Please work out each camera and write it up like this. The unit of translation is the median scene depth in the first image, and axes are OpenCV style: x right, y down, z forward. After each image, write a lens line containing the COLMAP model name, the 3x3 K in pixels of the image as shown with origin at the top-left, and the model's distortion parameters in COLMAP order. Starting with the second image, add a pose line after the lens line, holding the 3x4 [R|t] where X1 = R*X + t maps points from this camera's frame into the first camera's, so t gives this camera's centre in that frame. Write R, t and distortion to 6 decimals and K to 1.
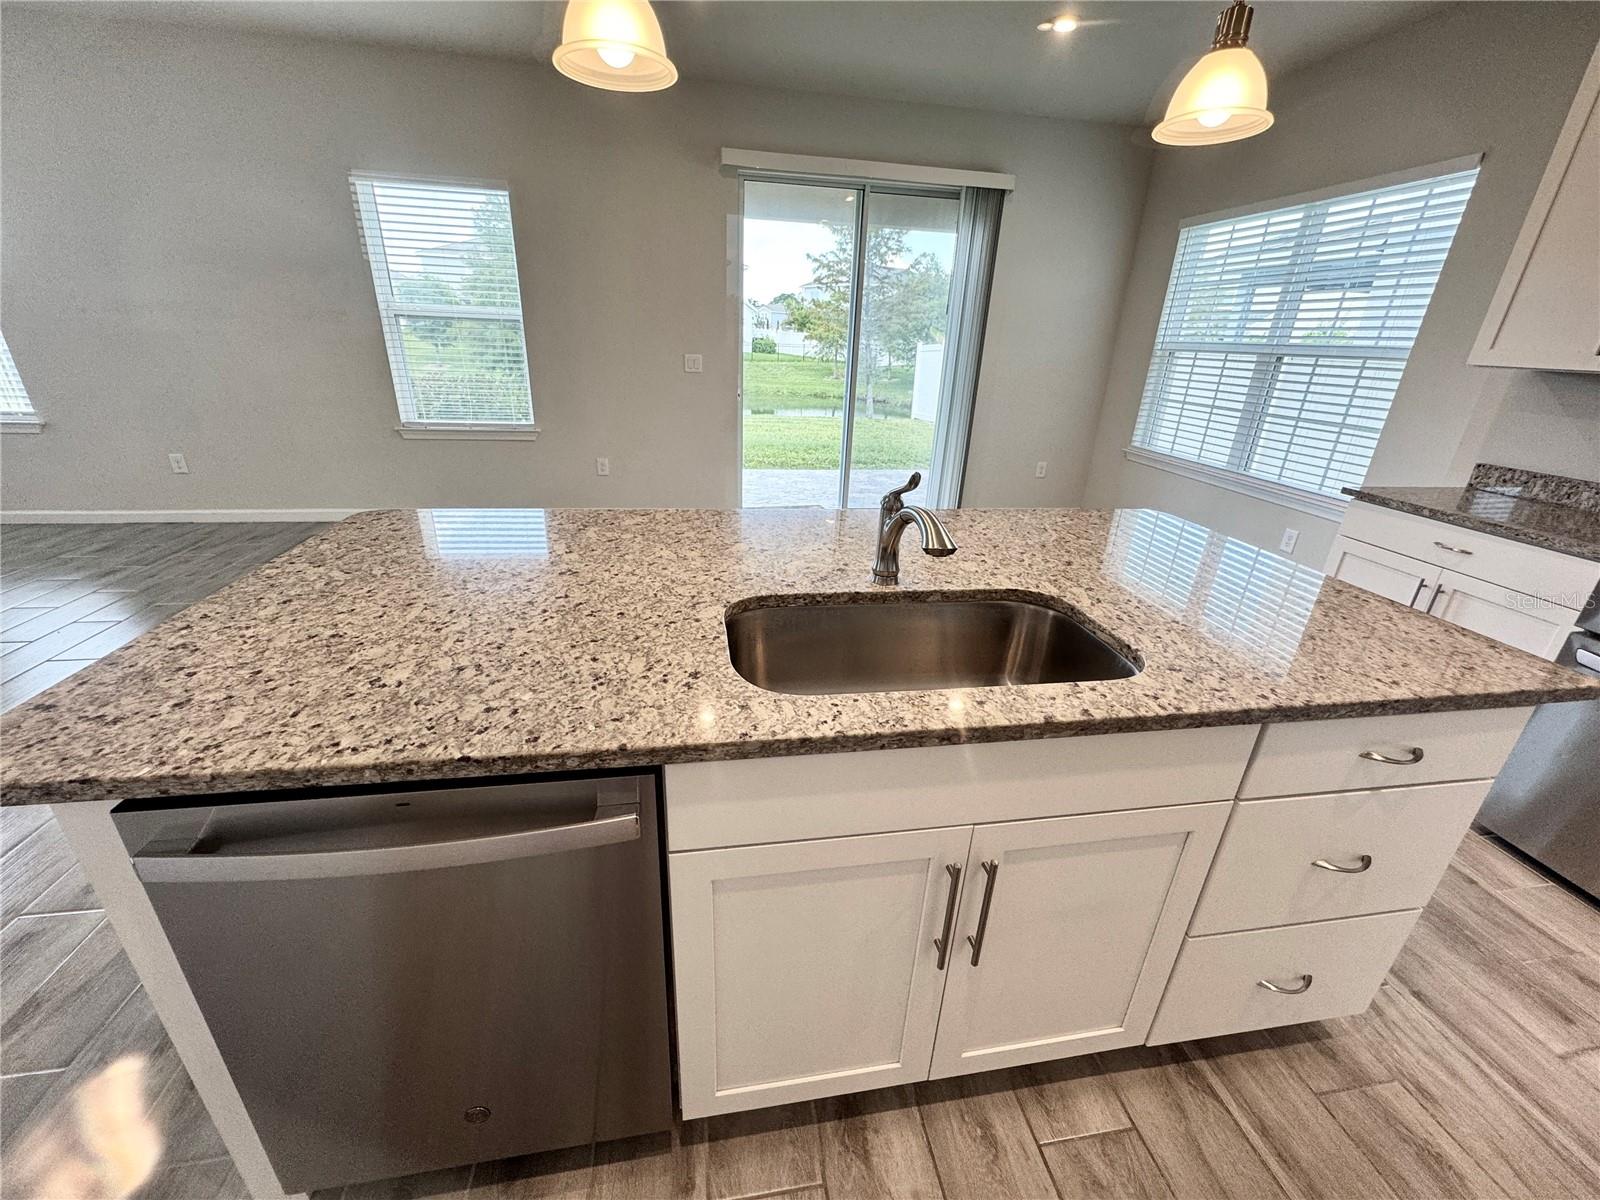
lens RADIAL K [[641.3, 0, 799.5], [0, 641.3, 603.0], [0, 0, 1]] dist [-0.003577, 0.000227]
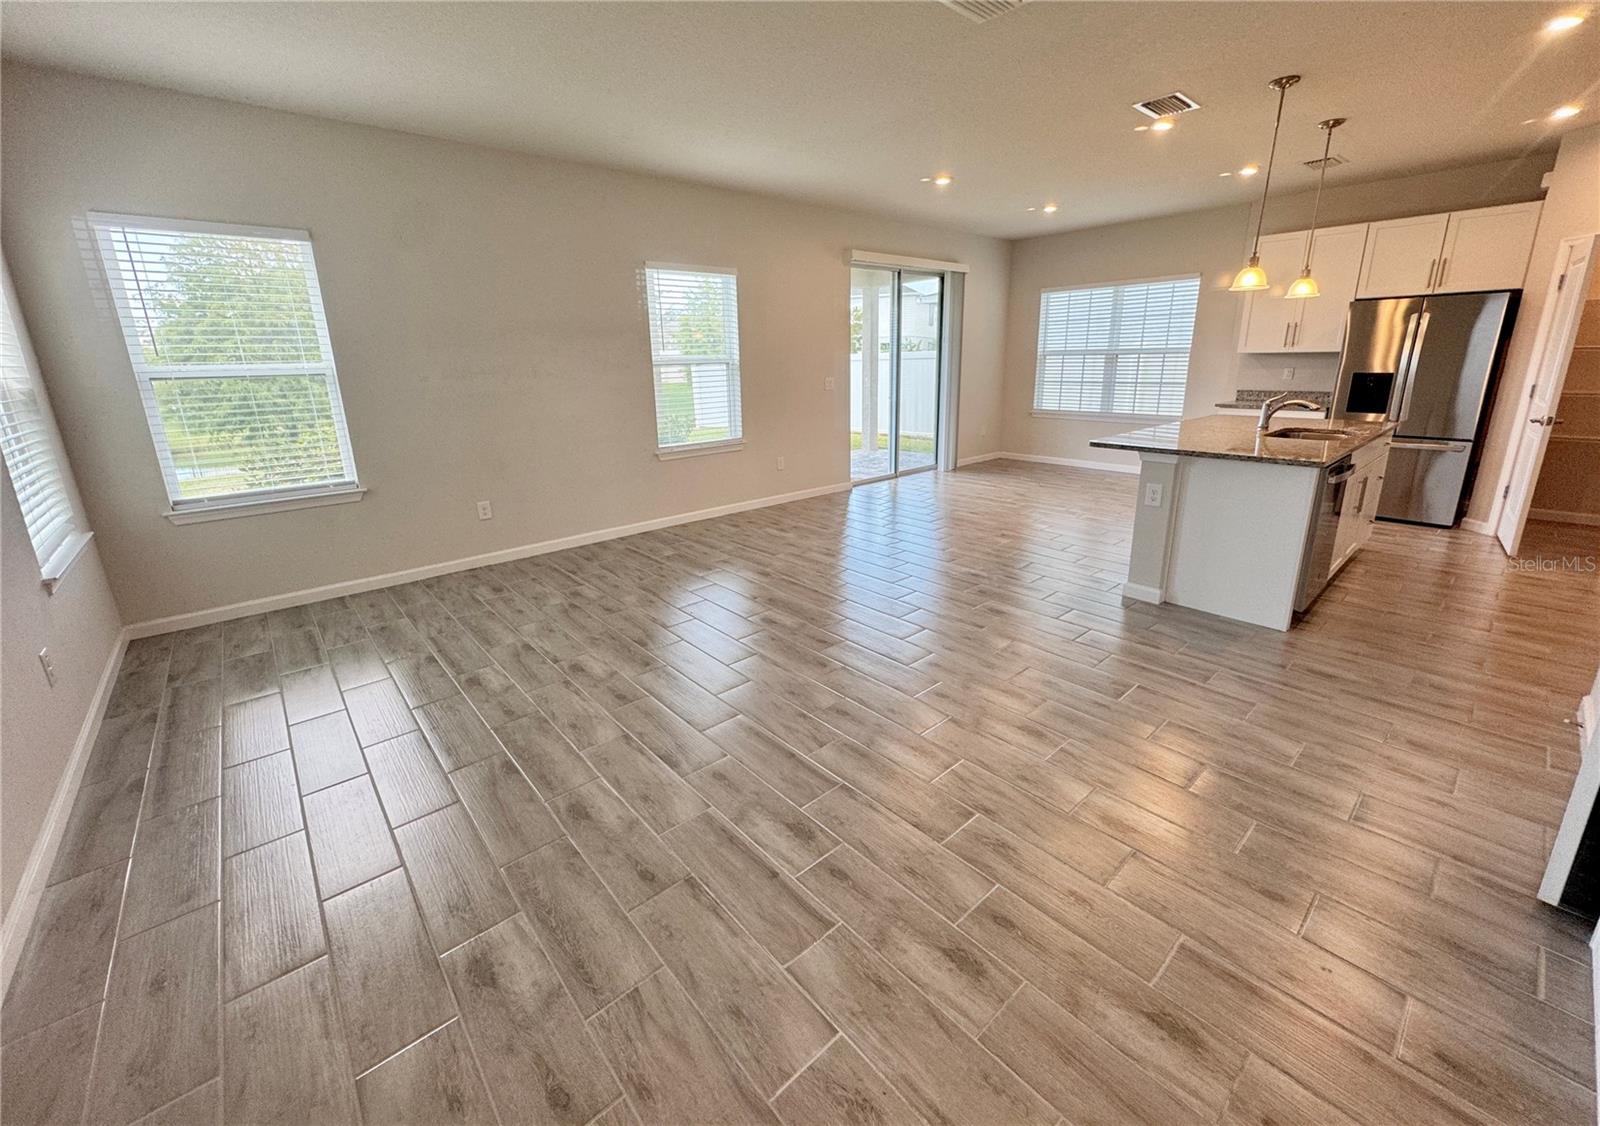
lens RADIAL K [[634.9, 0, 798.4], [0, 634.9, 530.7], [0, 0, 1]] dist [-0.009794, 0.000824]
pose [[0.850068, -0.195283, 0.489130, -3.549191], [0.255785, 0.964913, -0.059296, 0.040943], [-0.460389, 0.175518, 0.870193, -0.545486]]
